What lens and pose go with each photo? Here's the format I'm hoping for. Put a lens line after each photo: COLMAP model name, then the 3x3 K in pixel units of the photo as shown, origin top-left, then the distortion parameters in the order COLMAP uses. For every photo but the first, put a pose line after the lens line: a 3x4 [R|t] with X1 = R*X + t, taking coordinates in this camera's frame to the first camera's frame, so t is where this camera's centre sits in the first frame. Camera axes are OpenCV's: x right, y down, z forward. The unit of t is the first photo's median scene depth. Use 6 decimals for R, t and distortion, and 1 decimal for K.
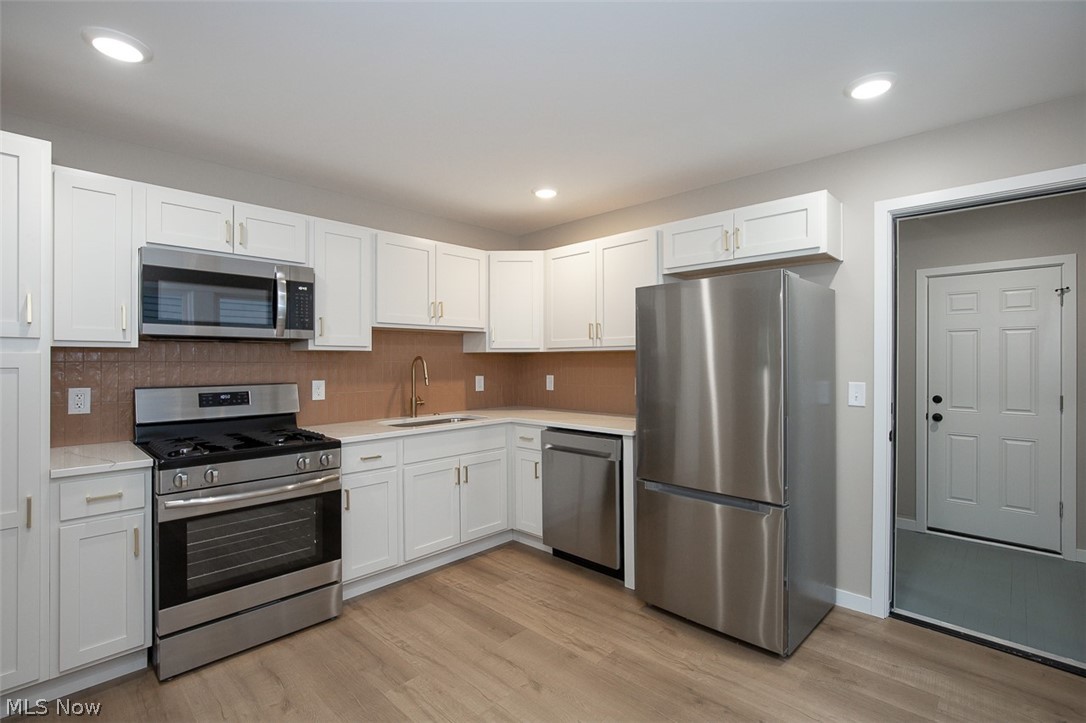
lens RADIAL K [[501.1, 0, 544.1], [0, 501.1, 365.3], [0, 0, 1]] dist [-0.003206, 0.004151]
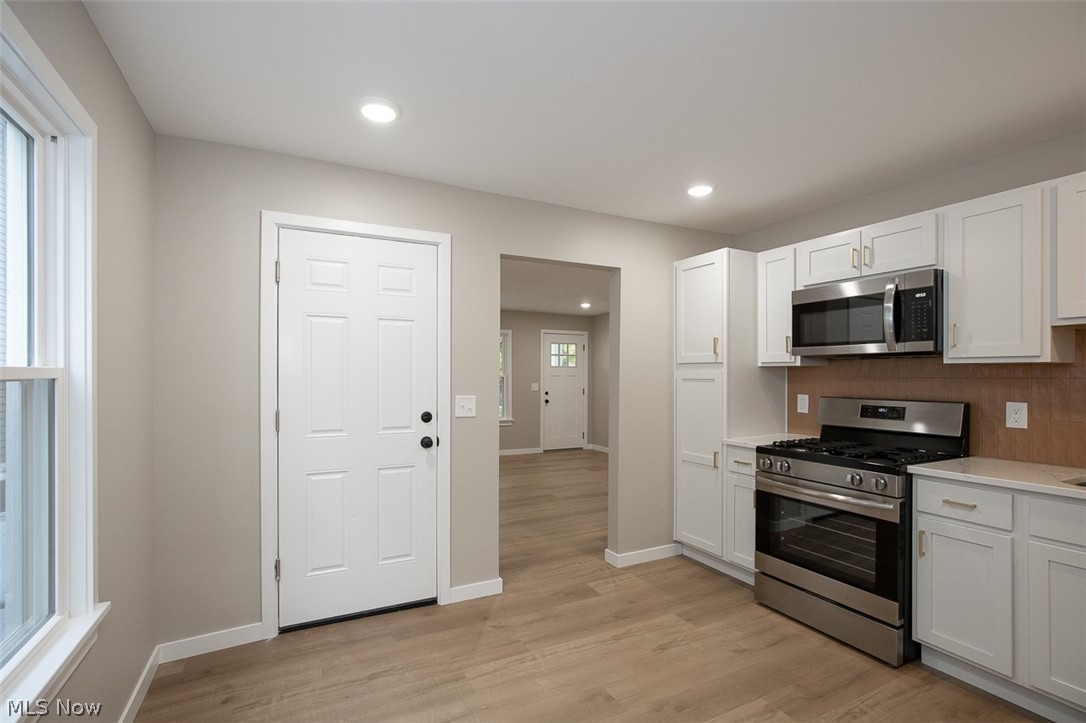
lens RADIAL K [[501.1, 0, 546.3], [0, 501.1, 376.2], [0, 0, 1]] dist [-0.003206, 0.004151]
pose [[-0.329046, -0.005432, -0.944298, 0.611833], [-0.005280, 0.999978, -0.003912, -0.001369], [0.944299, 0.003699, -0.329067, 0.697561]]
